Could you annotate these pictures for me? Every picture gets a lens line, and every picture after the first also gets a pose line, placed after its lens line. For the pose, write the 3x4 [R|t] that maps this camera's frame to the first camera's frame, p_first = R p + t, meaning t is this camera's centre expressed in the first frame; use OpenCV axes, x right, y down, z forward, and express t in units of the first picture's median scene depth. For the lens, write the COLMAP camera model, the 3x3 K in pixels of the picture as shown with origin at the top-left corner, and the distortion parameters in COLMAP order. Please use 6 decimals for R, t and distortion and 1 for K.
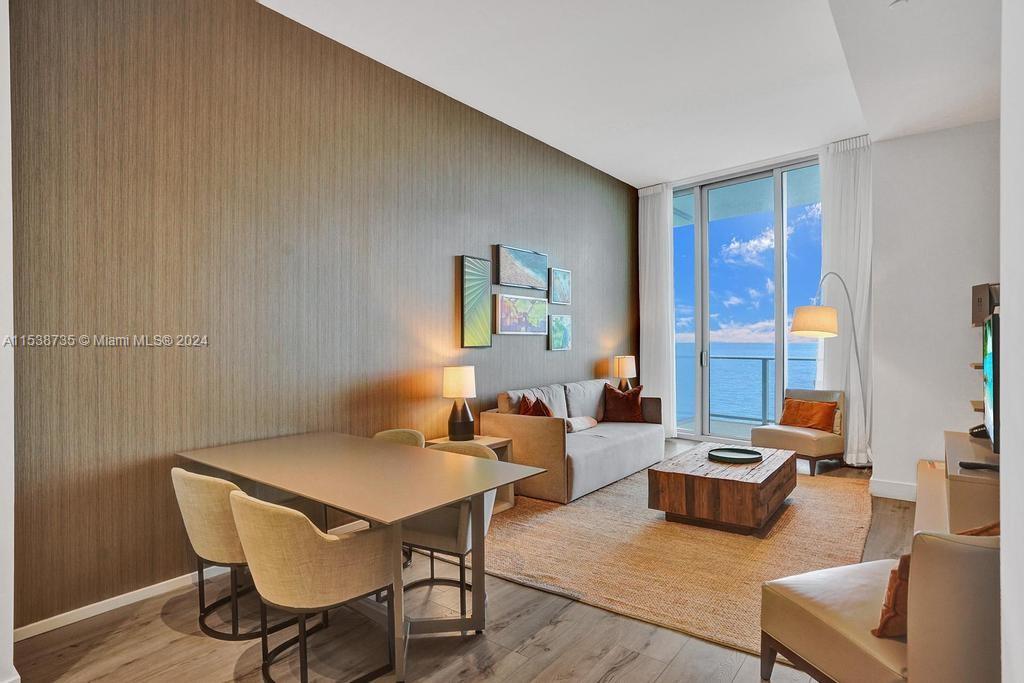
lens RADIAL K [[538.0, 0, 518.6], [0, 538.0, 342.0], [0, 0, 1]] dist [-0.025330, 0.001302]
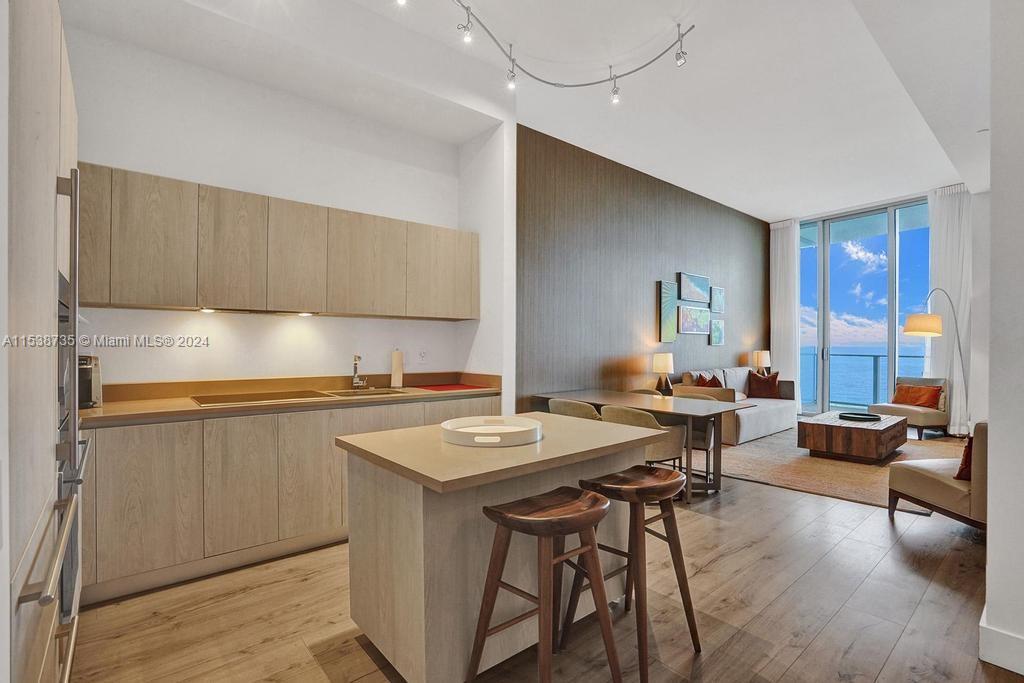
lens RADIAL K [[479.8, 0, 512.5], [0, 479.8, 343.5], [0, 0, 1]] dist [-0.060273, 0.024876]
pose [[0.976666, 0.008814, -0.214581, -0.192814], [-0.009088, 0.999959, -0.000289, 0.017168], [0.214570, 0.002233, 0.976706, -0.346139]]
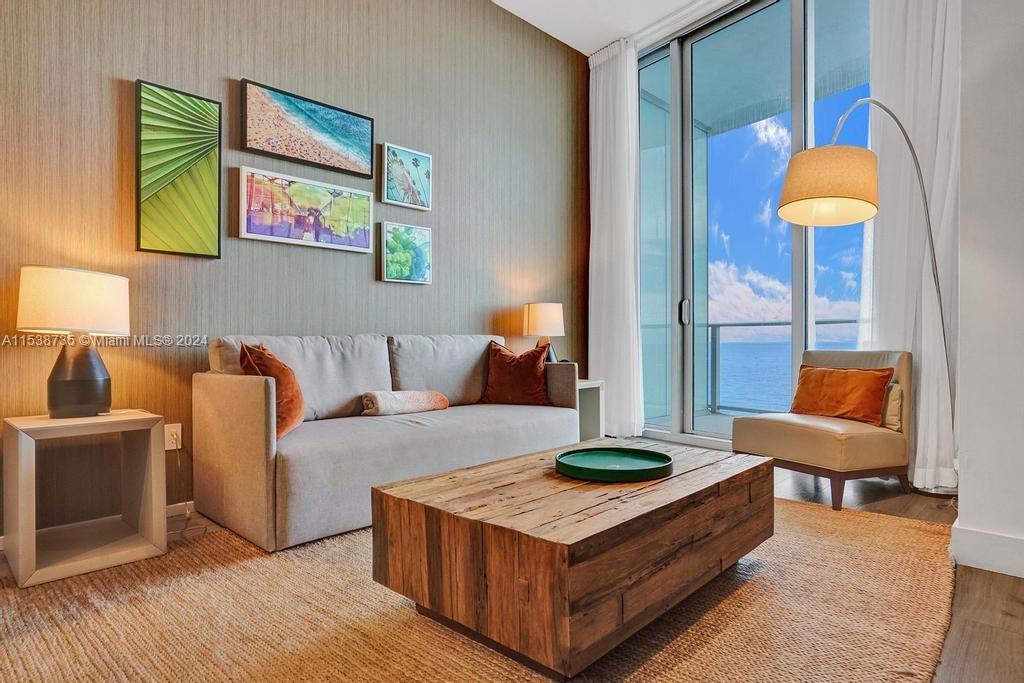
lens RADIAL K [[570.7, 0, 517.9], [0, 570.7, 342.7], [0, 0, 1]] dist [-0.002771, -0.000092]
pose [[0.994175, 0.002129, -0.107757, 0.294765], [-0.001839, 0.999994, 0.002793, 0.087341], [0.107763, -0.002579, 0.994173, 0.409028]]
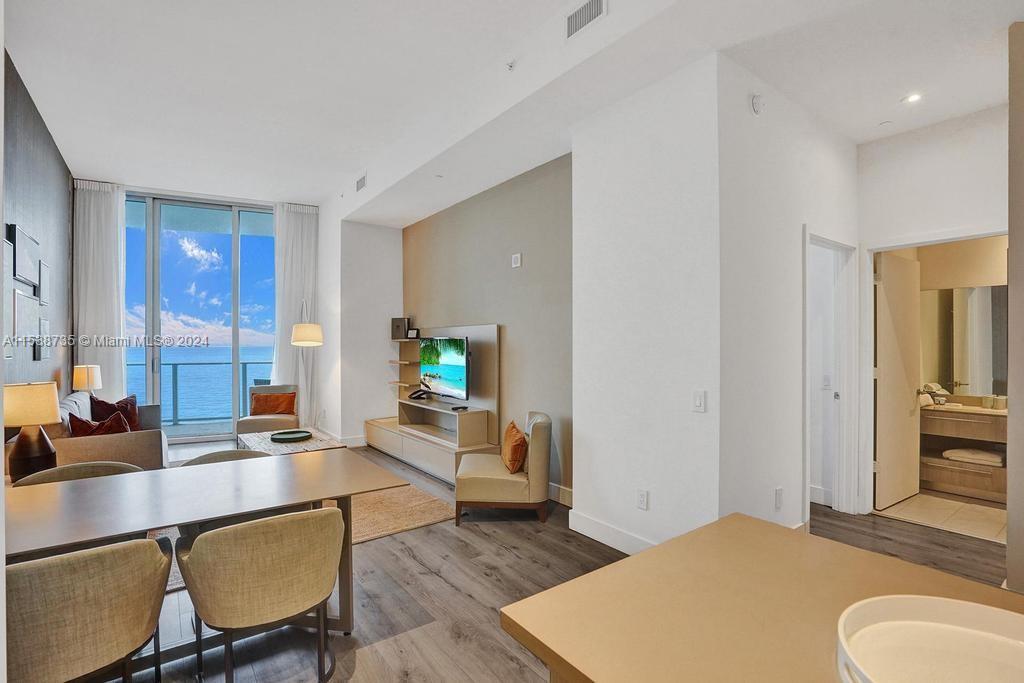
lens RADIAL K [[479.8, 0, 512.5], [0, 479.8, 343.5], [0, 0, 1]] dist [-0.060273, 0.024876]
pose [[0.271826, 0.005708, 0.962330, -0.441526], [0.000318, 0.999982, -0.006021, -0.007120], [-0.962346, 0.001943, 0.271819, 0.122569]]
